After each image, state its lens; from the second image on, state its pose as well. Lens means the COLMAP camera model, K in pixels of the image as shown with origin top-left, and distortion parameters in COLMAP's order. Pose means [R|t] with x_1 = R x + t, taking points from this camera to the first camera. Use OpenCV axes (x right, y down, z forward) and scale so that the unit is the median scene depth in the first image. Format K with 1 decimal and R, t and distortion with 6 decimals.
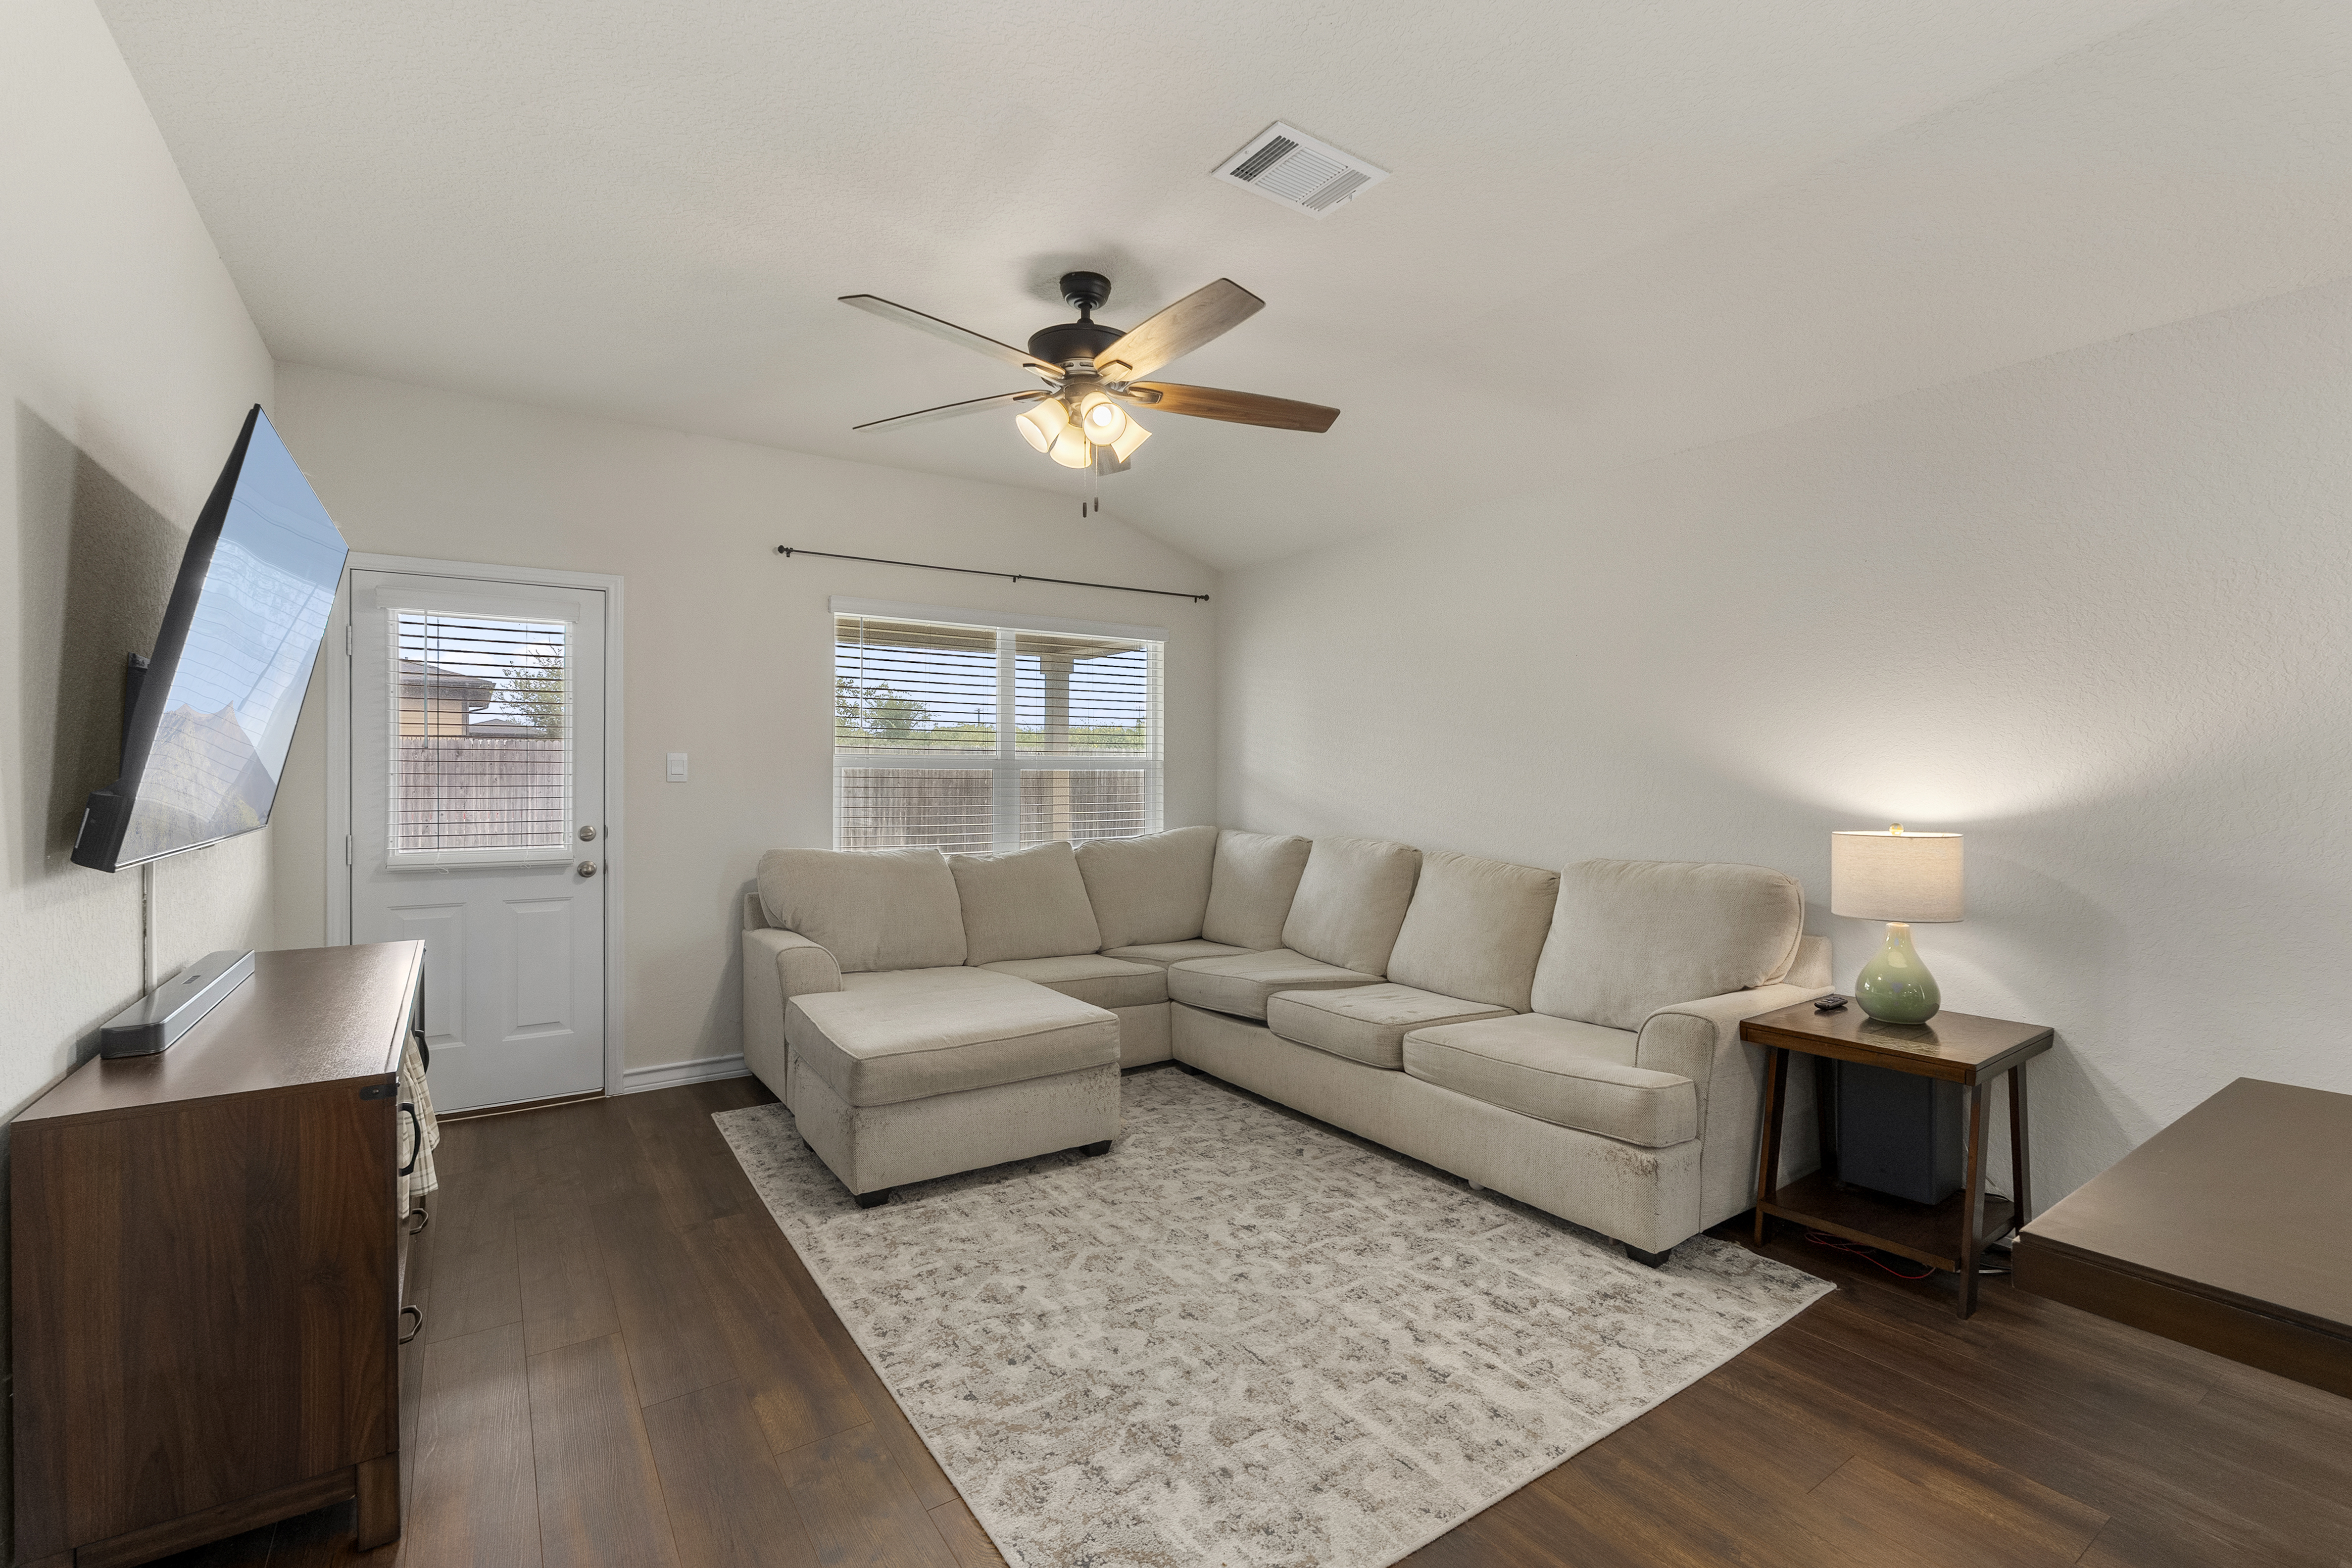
lens RADIAL K [[1039.3, 0, 1176.0], [0, 1039.3, 784.0], [0, 0, 1]] dist [-0.002328, 0.000392]
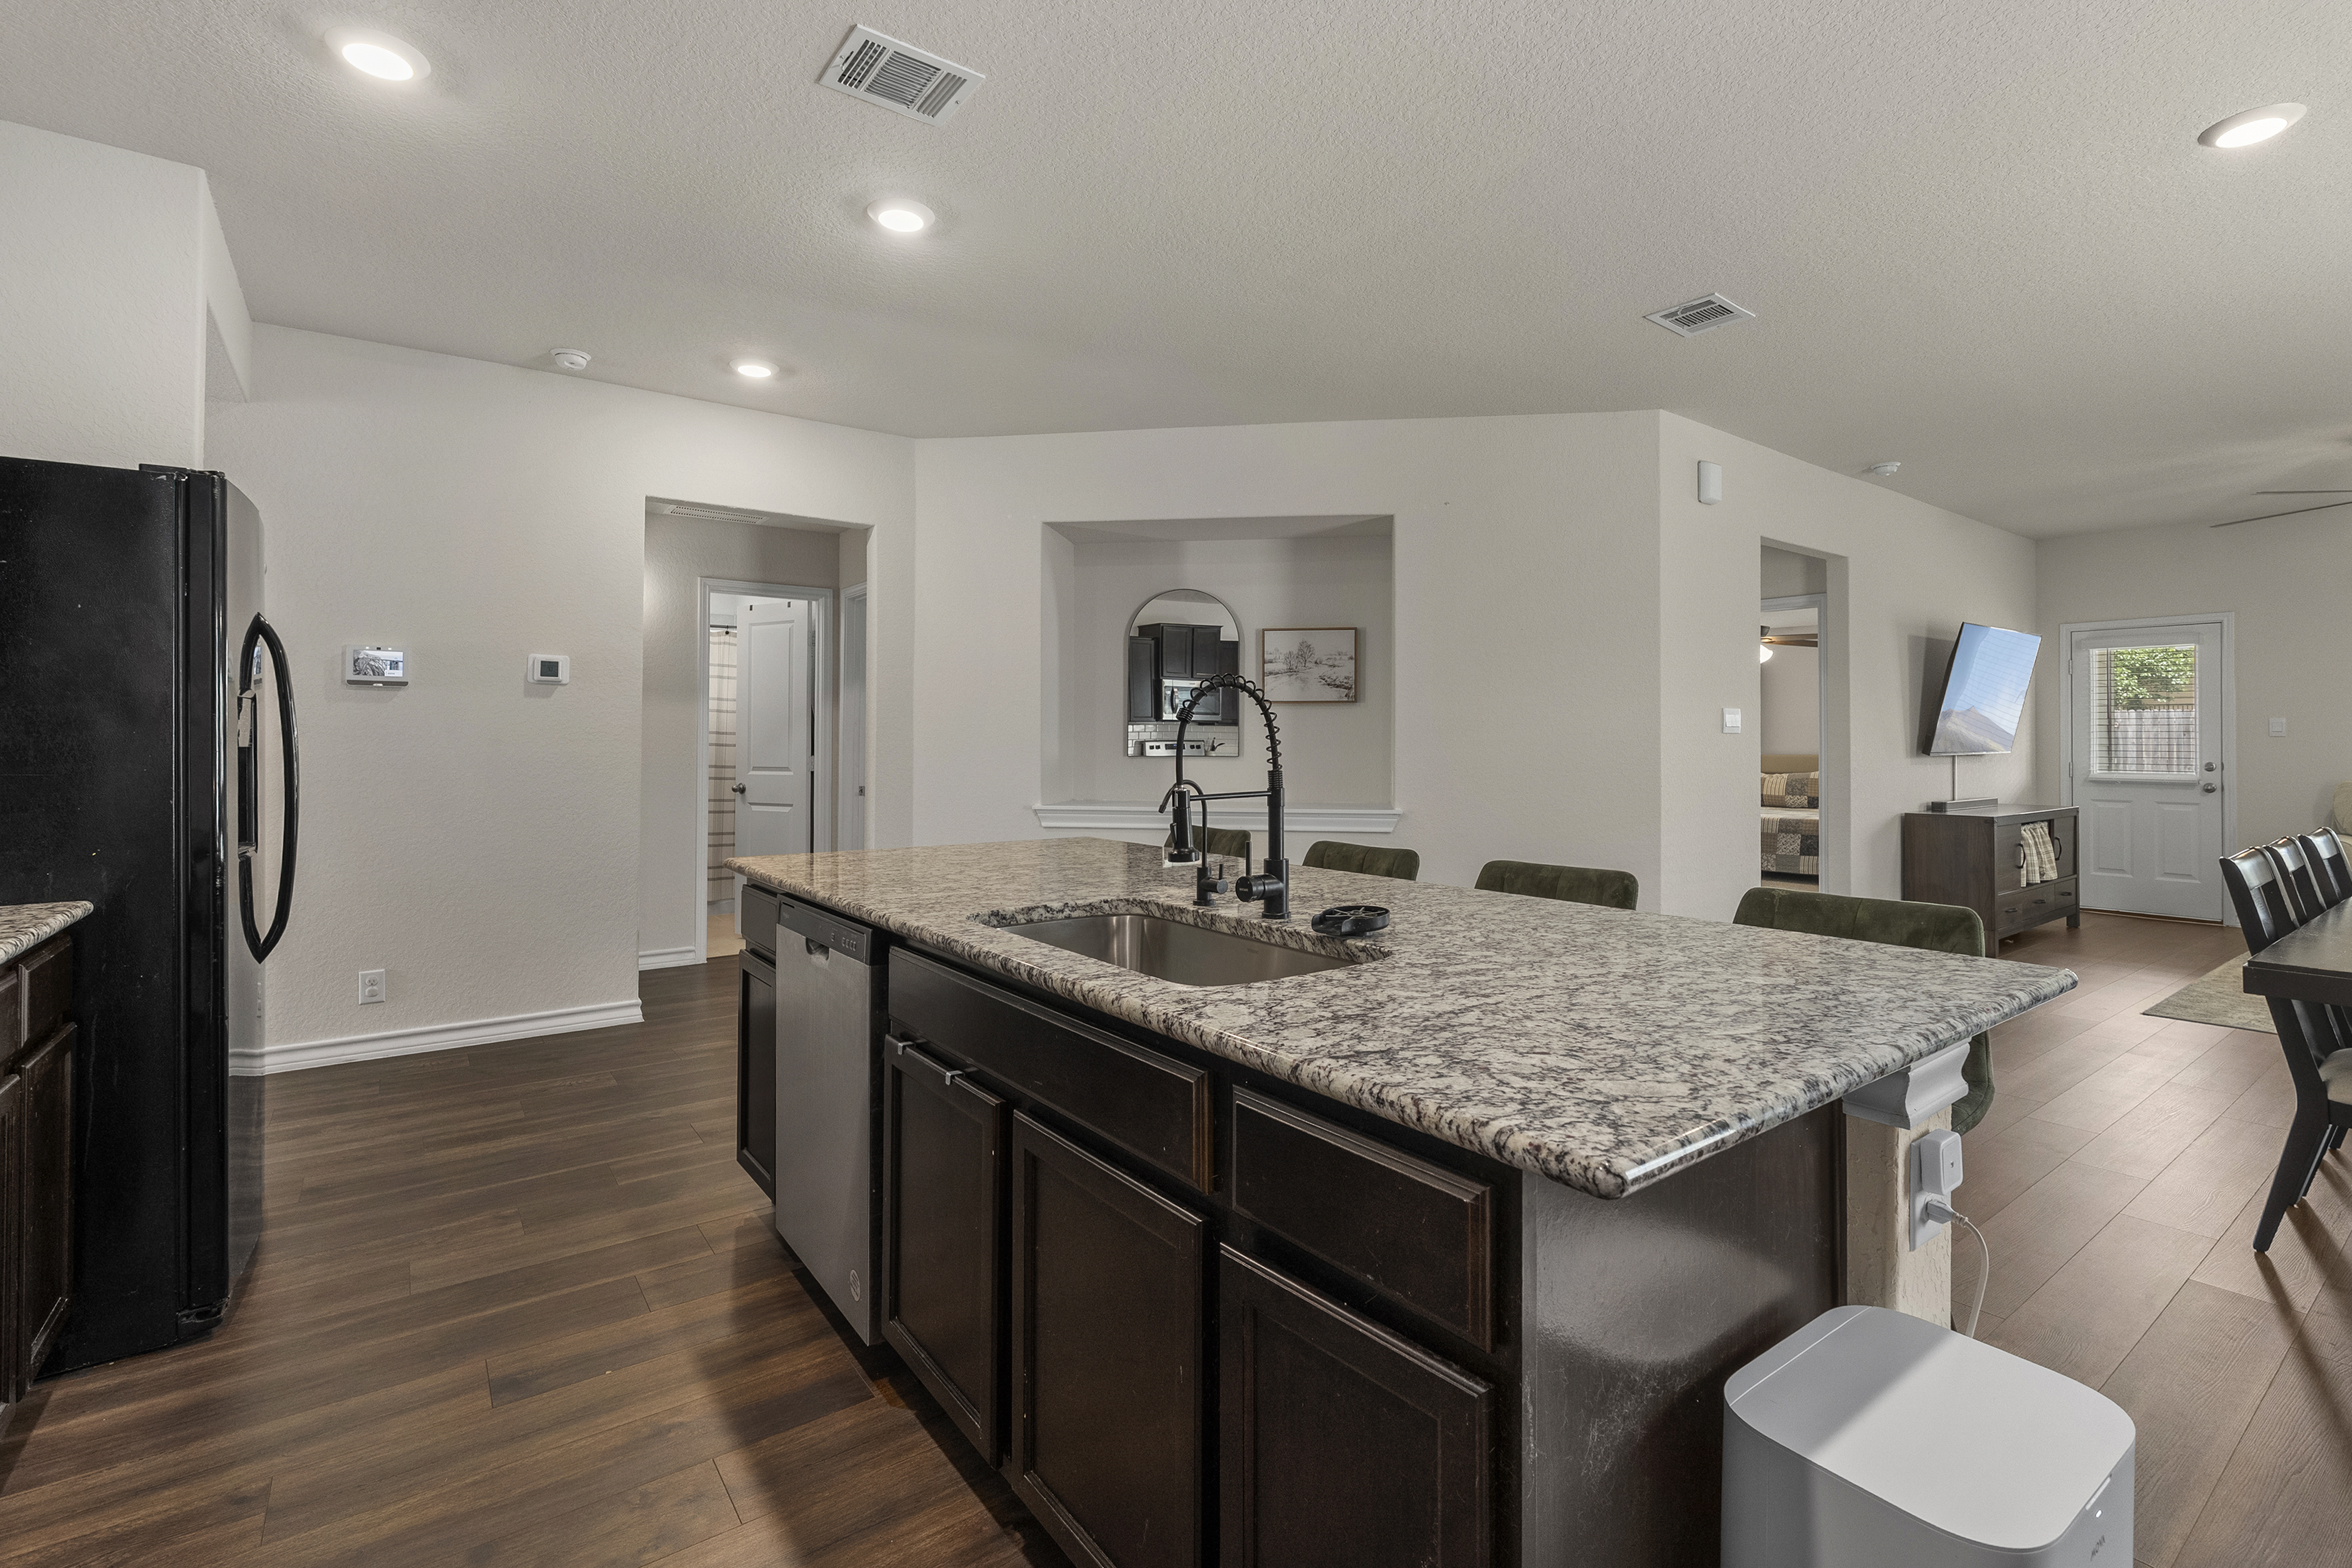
lens RADIAL K [[1064.2, 0, 1176.5], [0, 1064.2, 714.8], [0, 0, 1]] dist [0.000804, 0.000256]
pose [[0.049815, -0.023076, -0.998492, 1.396446], [-0.011727, 0.999651, -0.023688, 0.031018], [0.998690, 0.012889, 0.049527, -0.988166]]
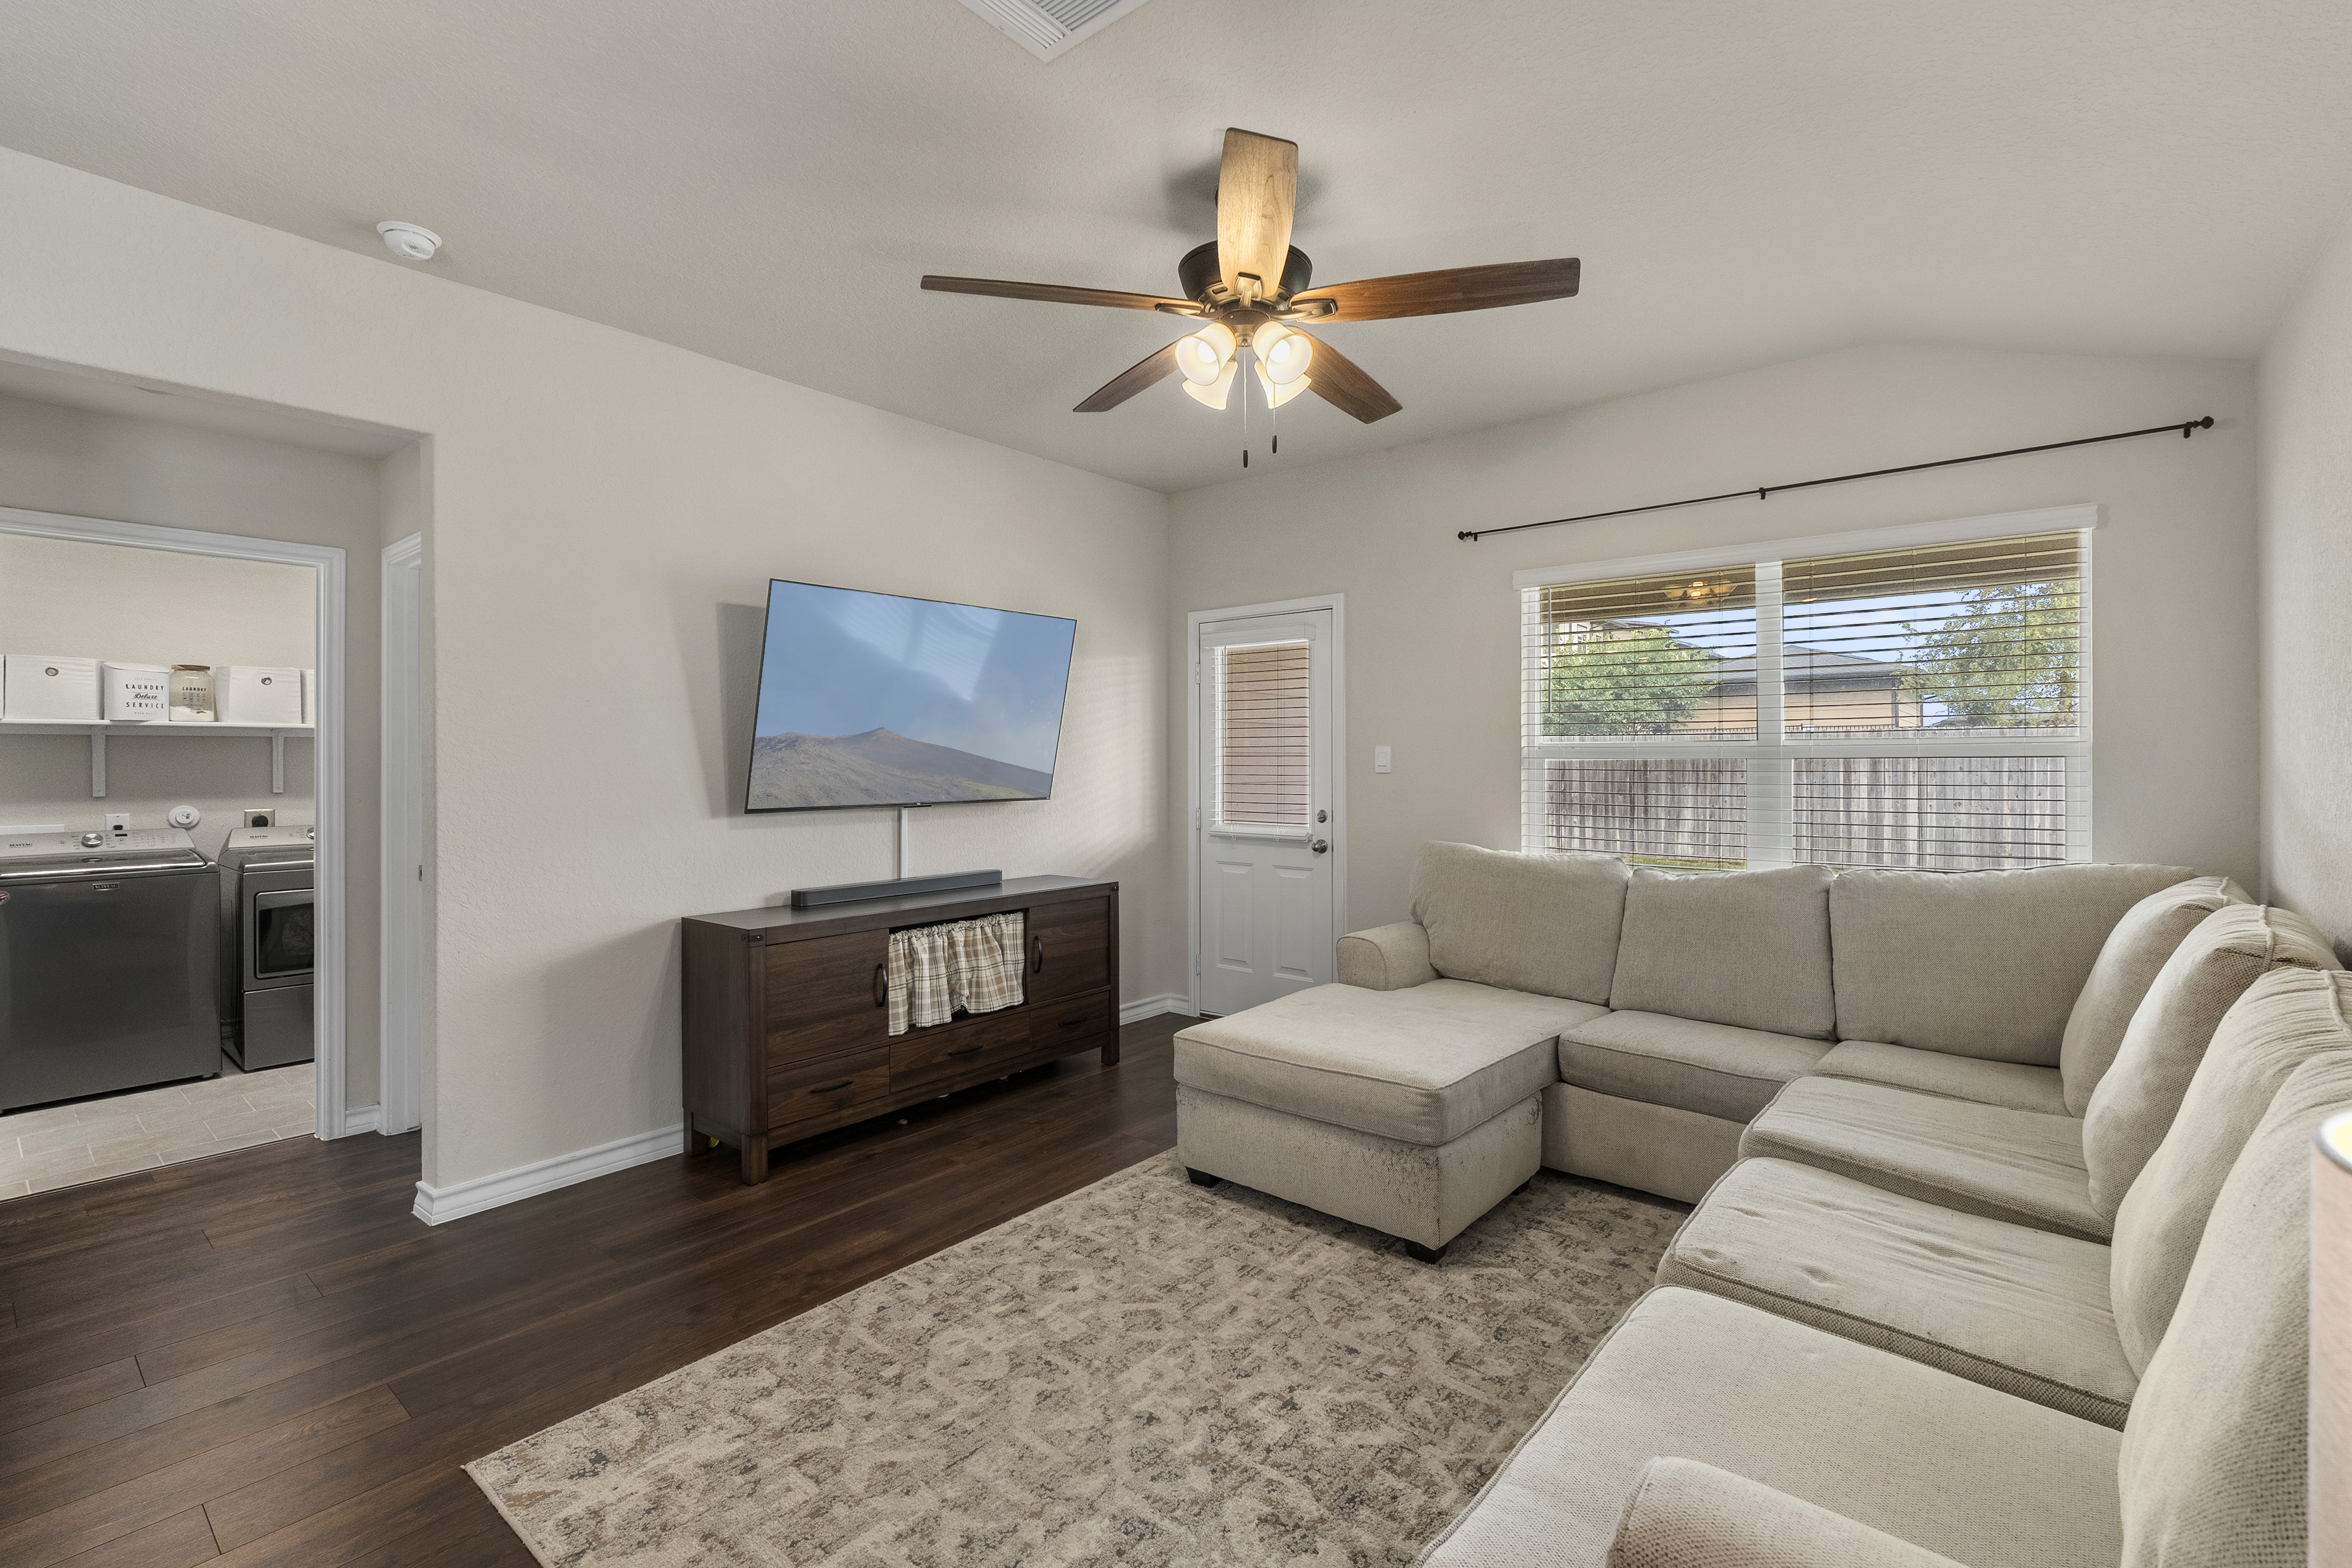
lens RADIAL K [[1032.9, 0, 1184.5], [0, 1032.9, 767.9], [0, 0, 1]] dist [-0.001215, 0.000574]
pose [[0.285165, 0.003825, -0.958471, 0.666708], [-0.008048, 0.999966, 0.001596, -0.009935], [0.958445, 0.007258, 0.285186, 0.664774]]
